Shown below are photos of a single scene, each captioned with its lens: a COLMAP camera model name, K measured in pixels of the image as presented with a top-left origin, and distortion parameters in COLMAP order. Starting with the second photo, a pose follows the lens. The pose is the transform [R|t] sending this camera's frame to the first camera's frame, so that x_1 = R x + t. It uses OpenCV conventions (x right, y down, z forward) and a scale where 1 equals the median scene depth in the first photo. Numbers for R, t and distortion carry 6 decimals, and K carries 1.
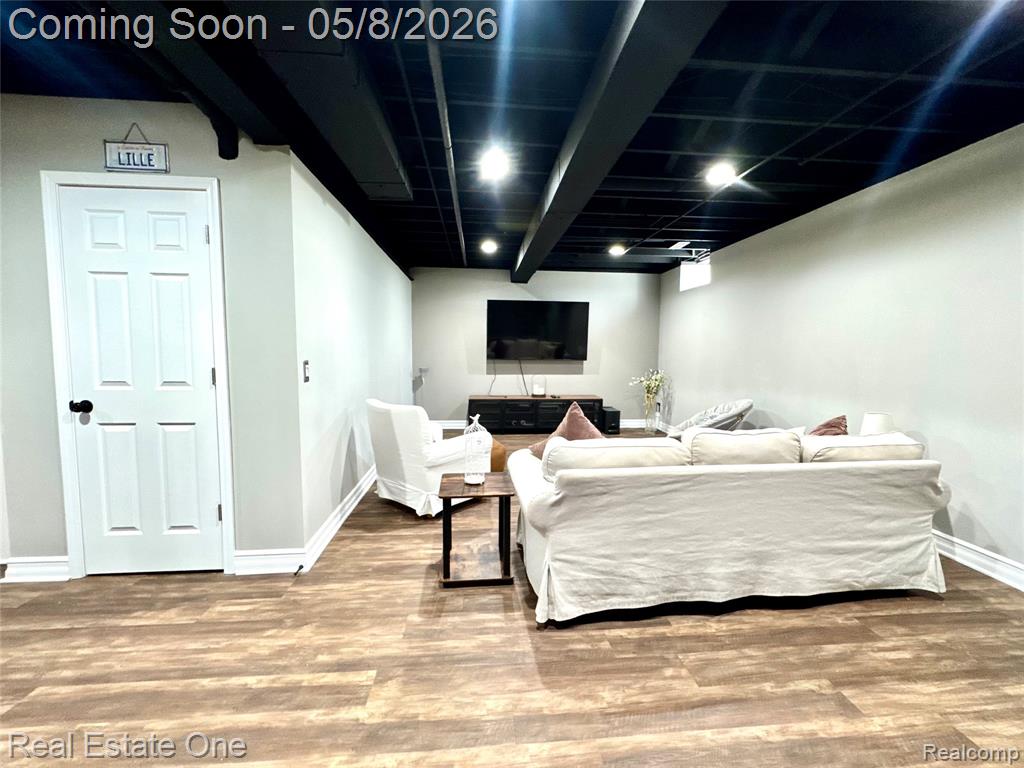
lens RADIAL K [[409.8, 0, 512.4], [0, 409.8, 381.5], [0, 0, 1]] dist [-0.004034, 0.000619]
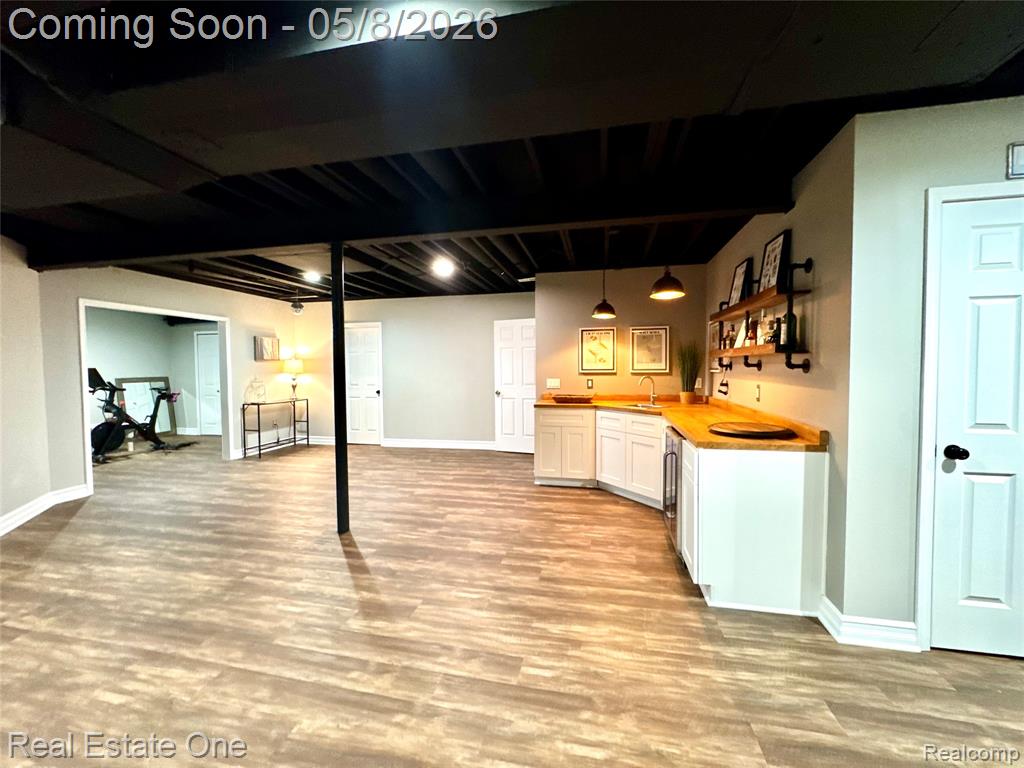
lens RADIAL K [[409.8, 0, 513.3], [0, 409.8, 383.5], [0, 0, 1]] dist [-0.004034, 0.000619]
pose [[0.956176, -0.001224, -0.292790, -1.745131], [-0.008337, 0.999472, -0.031405, -0.051955], [0.292673, 0.032470, 0.955661, -0.105239]]
